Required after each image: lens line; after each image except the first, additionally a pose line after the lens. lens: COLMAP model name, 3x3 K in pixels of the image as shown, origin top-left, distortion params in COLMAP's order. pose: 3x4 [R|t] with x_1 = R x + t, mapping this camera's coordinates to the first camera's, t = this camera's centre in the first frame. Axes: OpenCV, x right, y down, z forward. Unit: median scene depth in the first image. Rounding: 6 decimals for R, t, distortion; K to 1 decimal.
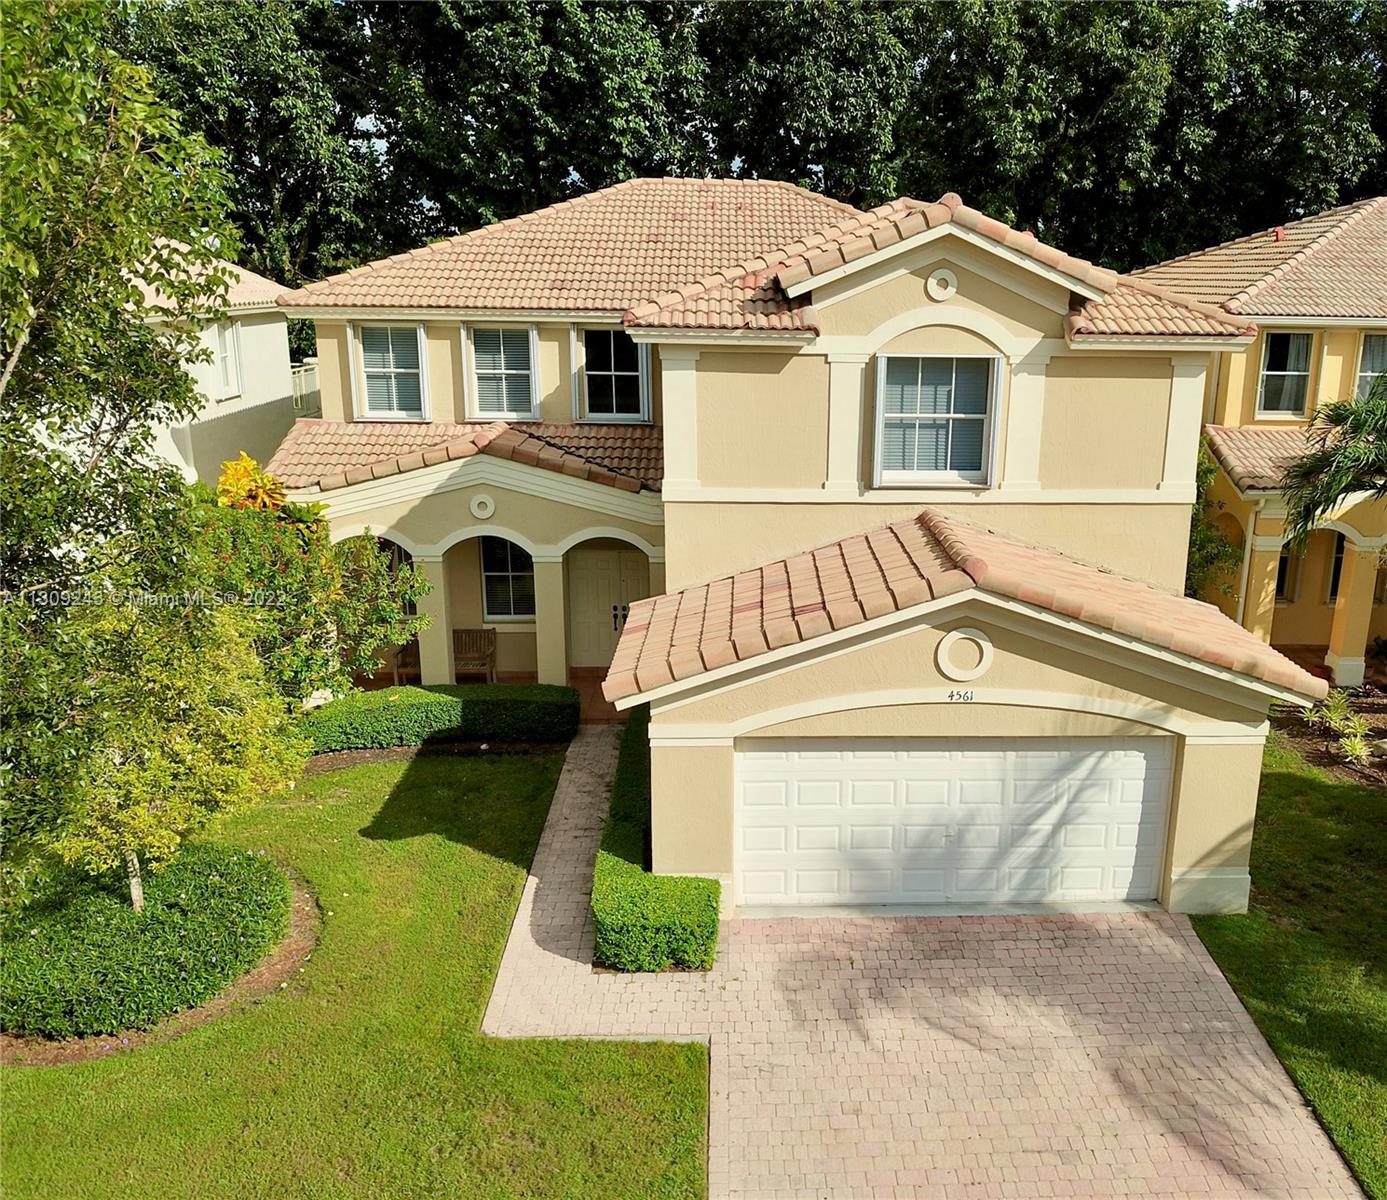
lens RADIAL K [[1215.1, 0, 826.3], [0, 1215.1, 601.1], [0, 0, 1]] dist [-0.013439, -0.006703]
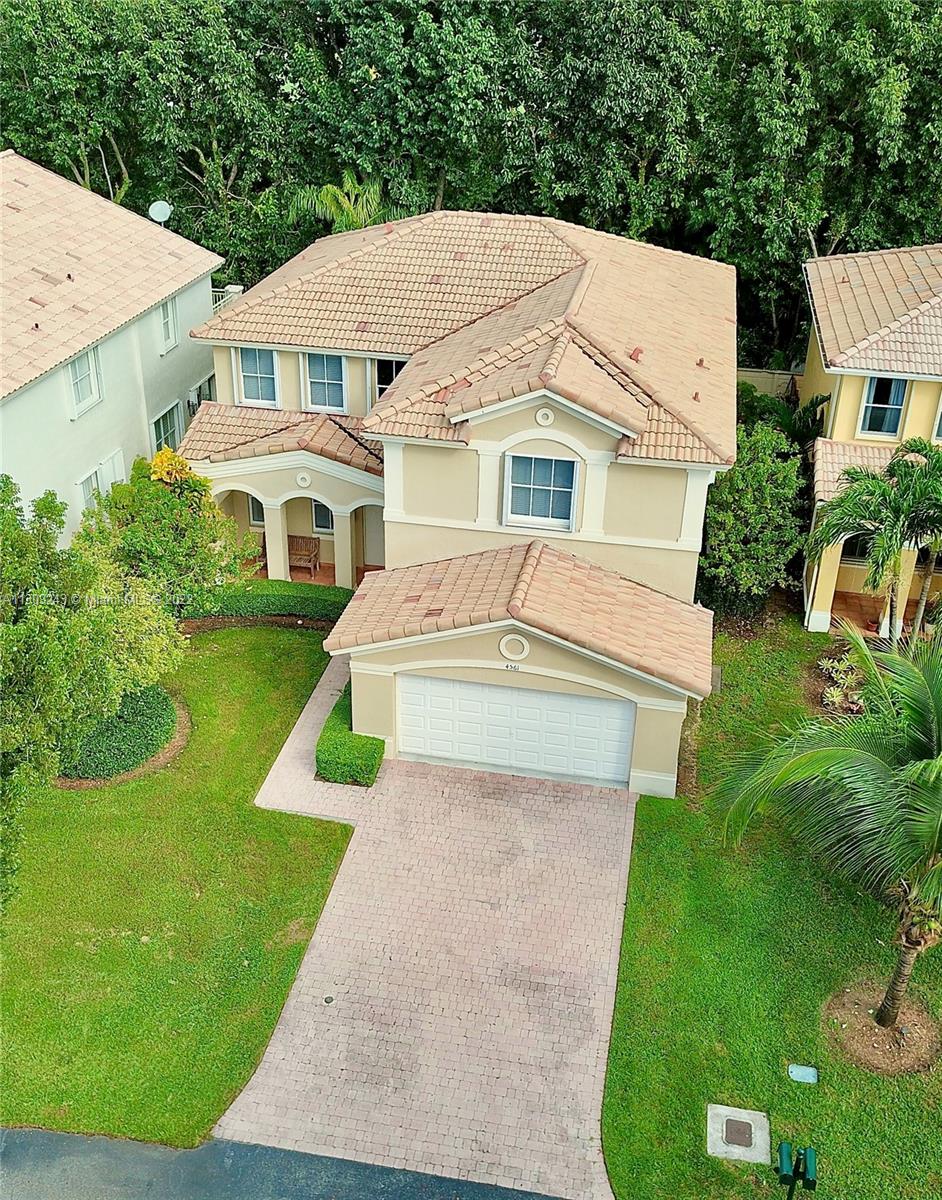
lens RADIAL K [[1208.0, 0, 514.9], [0, 1208.0, 613.1], [0, 0, 1]] dist [-0.013719, 0.000000]
pose [[0.972257, 0.126363, -0.196847, 0.405327], [-0.075656, 0.966174, 0.246546, -0.394863], [0.221342, -0.224813, 0.948929, -0.623991]]
